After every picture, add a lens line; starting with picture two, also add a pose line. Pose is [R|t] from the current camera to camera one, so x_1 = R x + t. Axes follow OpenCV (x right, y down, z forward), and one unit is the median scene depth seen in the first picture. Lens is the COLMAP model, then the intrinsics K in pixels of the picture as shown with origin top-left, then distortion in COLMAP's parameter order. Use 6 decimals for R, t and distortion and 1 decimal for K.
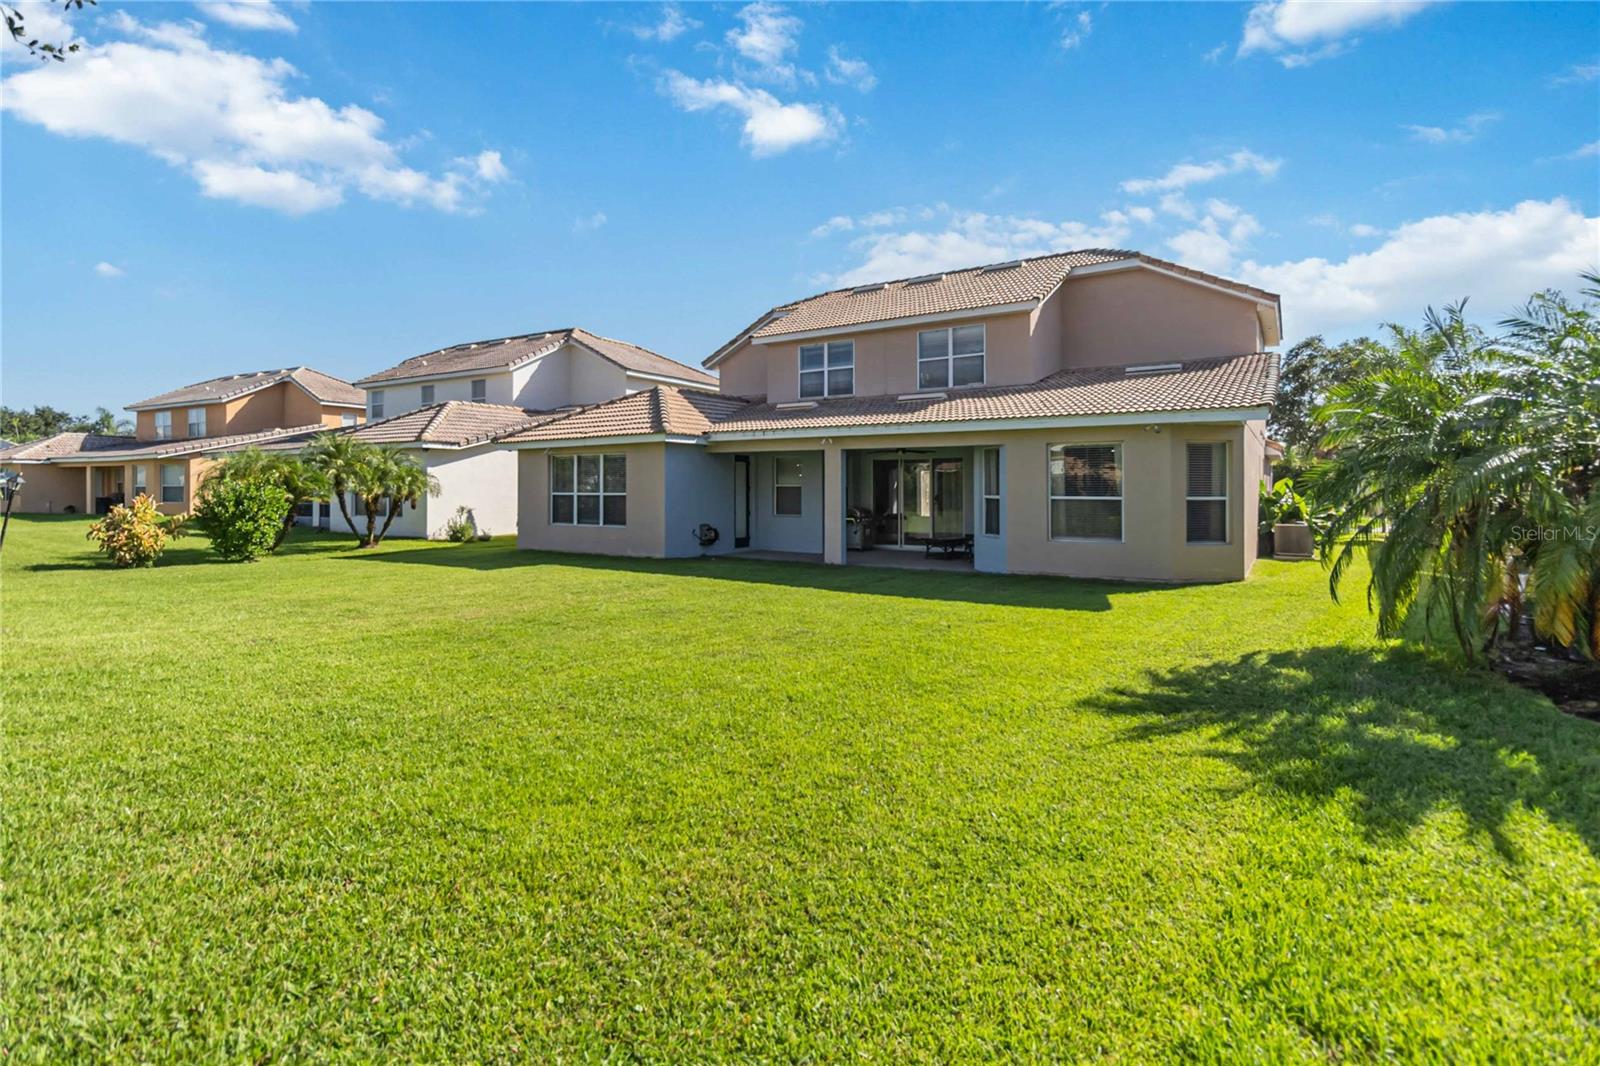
lens RADIAL K [[758.3, 0, 798.7], [0, 758.3, 501.8], [0, 0, 1]] dist [-0.000522, -0.000213]
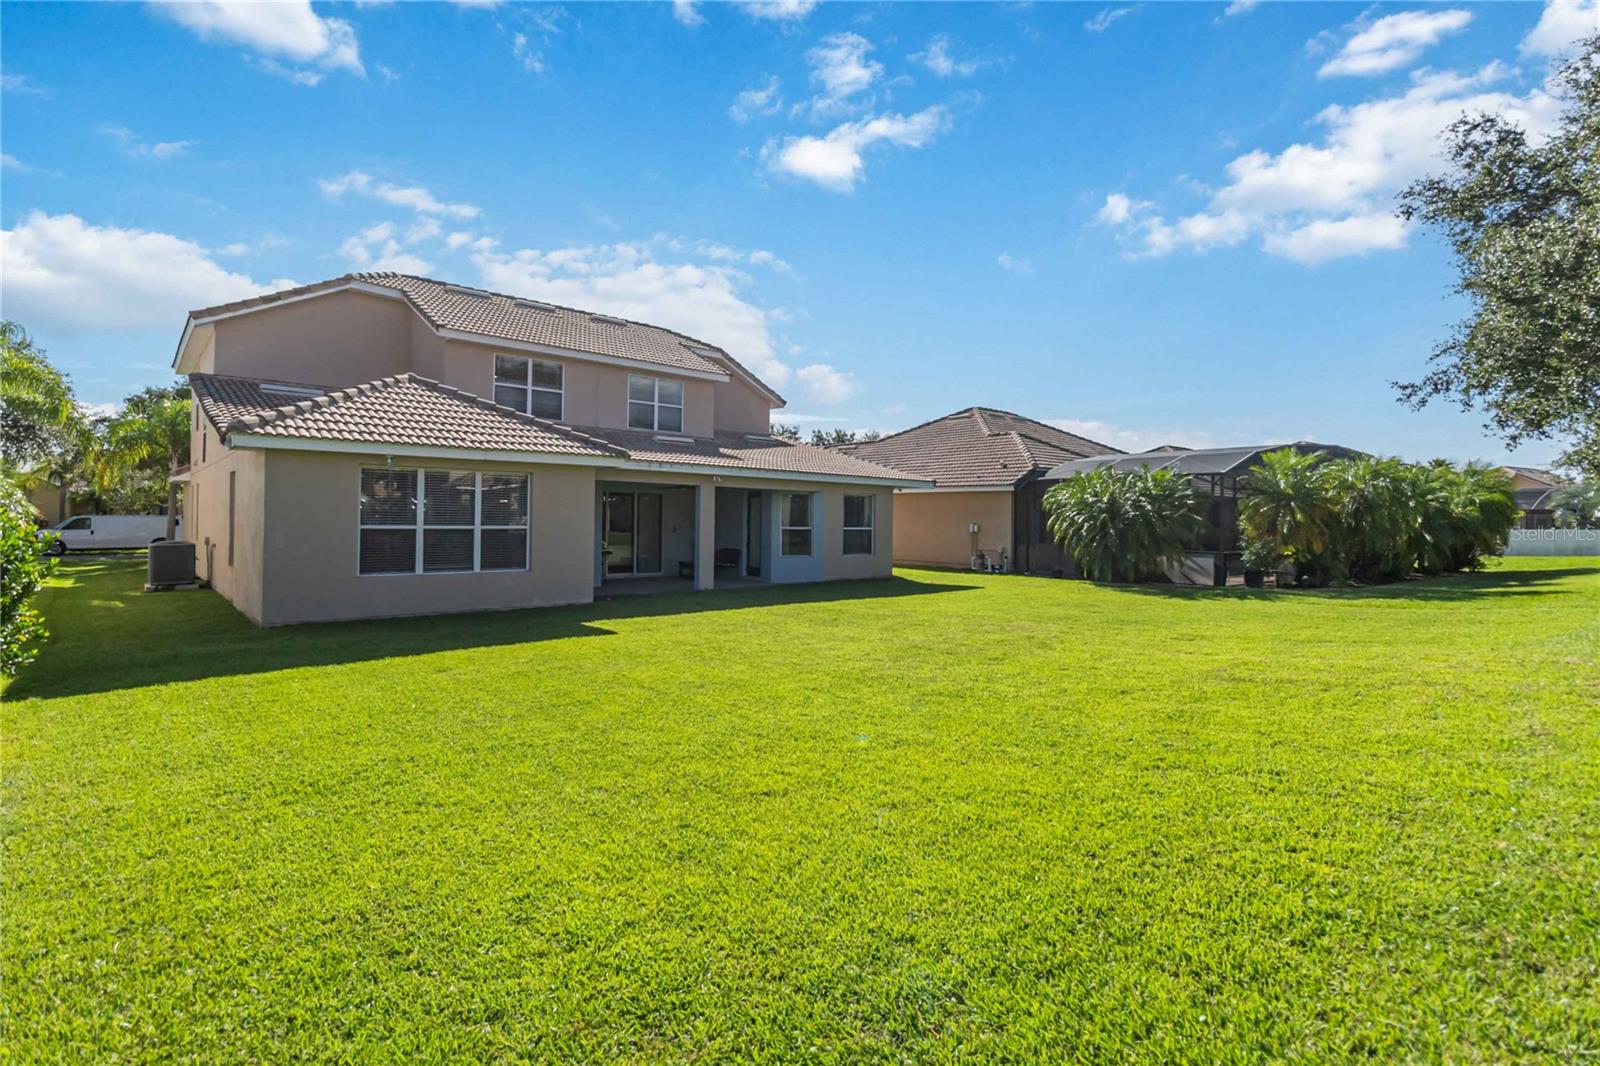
lens RADIAL K [[758.3, 0, 798.7], [0, 758.3, 501.8], [0, 0, 1]] dist [-0.000522, -0.000213]
pose [[0.283640, 0.022837, 0.958659, -0.905512], [0.002581, 0.999695, -0.024578, -0.017042], [-0.958927, 0.009446, 0.283495, 0.516729]]
